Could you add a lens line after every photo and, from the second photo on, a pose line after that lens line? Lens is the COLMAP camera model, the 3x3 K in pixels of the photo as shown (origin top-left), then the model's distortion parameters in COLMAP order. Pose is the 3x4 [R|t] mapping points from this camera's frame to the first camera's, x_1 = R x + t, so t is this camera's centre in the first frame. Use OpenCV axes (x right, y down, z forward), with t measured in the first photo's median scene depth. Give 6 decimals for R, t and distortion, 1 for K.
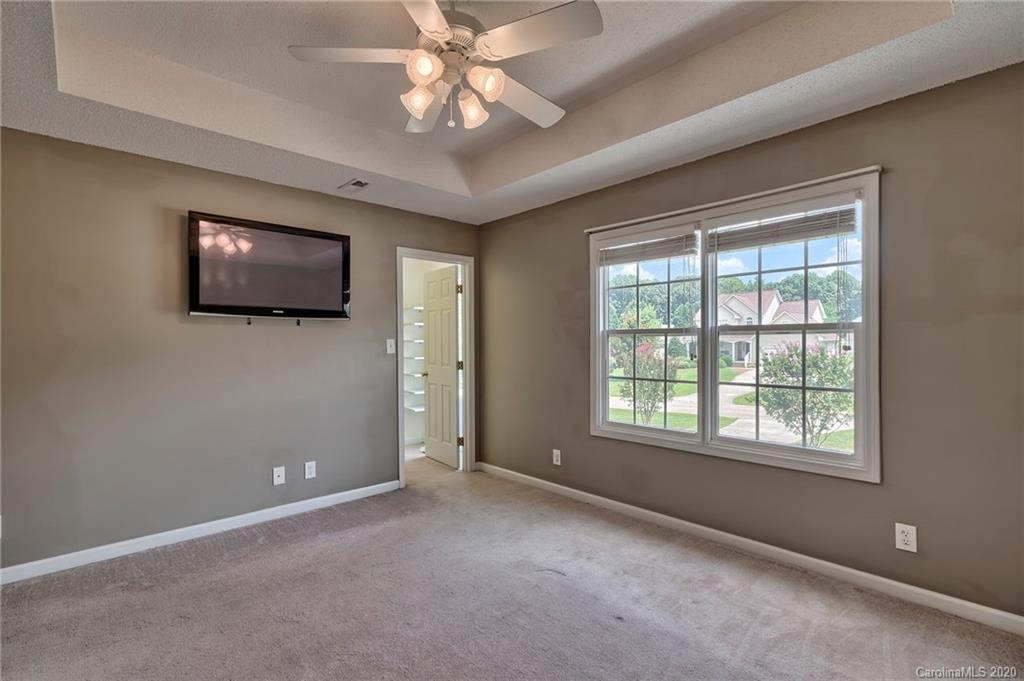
lens RADIAL K [[485.9, 0, 511.1], [0, 485.9, 342.5], [0, 0, 1]] dist [0.000574, 0.000207]
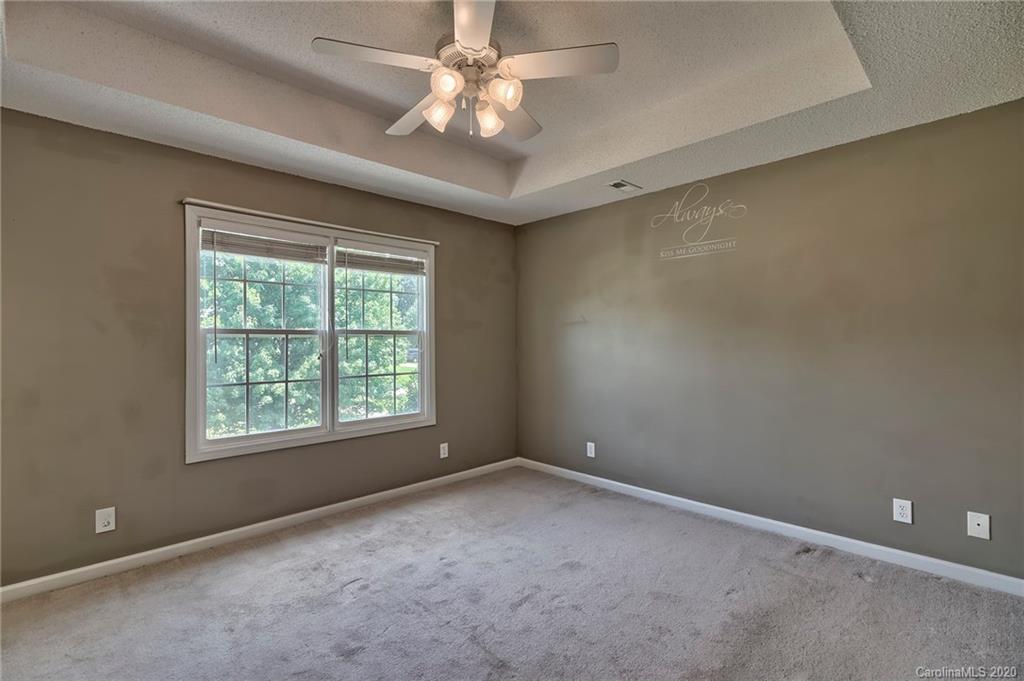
lens RADIAL K [[482.5, 0, 516.5], [0, 482.5, 330.9], [0, 0, 1]] dist [0.000123, -0.000085]
pose [[-0.058923, 0.030890, 0.997784, -0.767429], [0.005623, 0.999516, -0.030612, 0.008117], [-0.998247, 0.003807, -0.059068, 0.632322]]
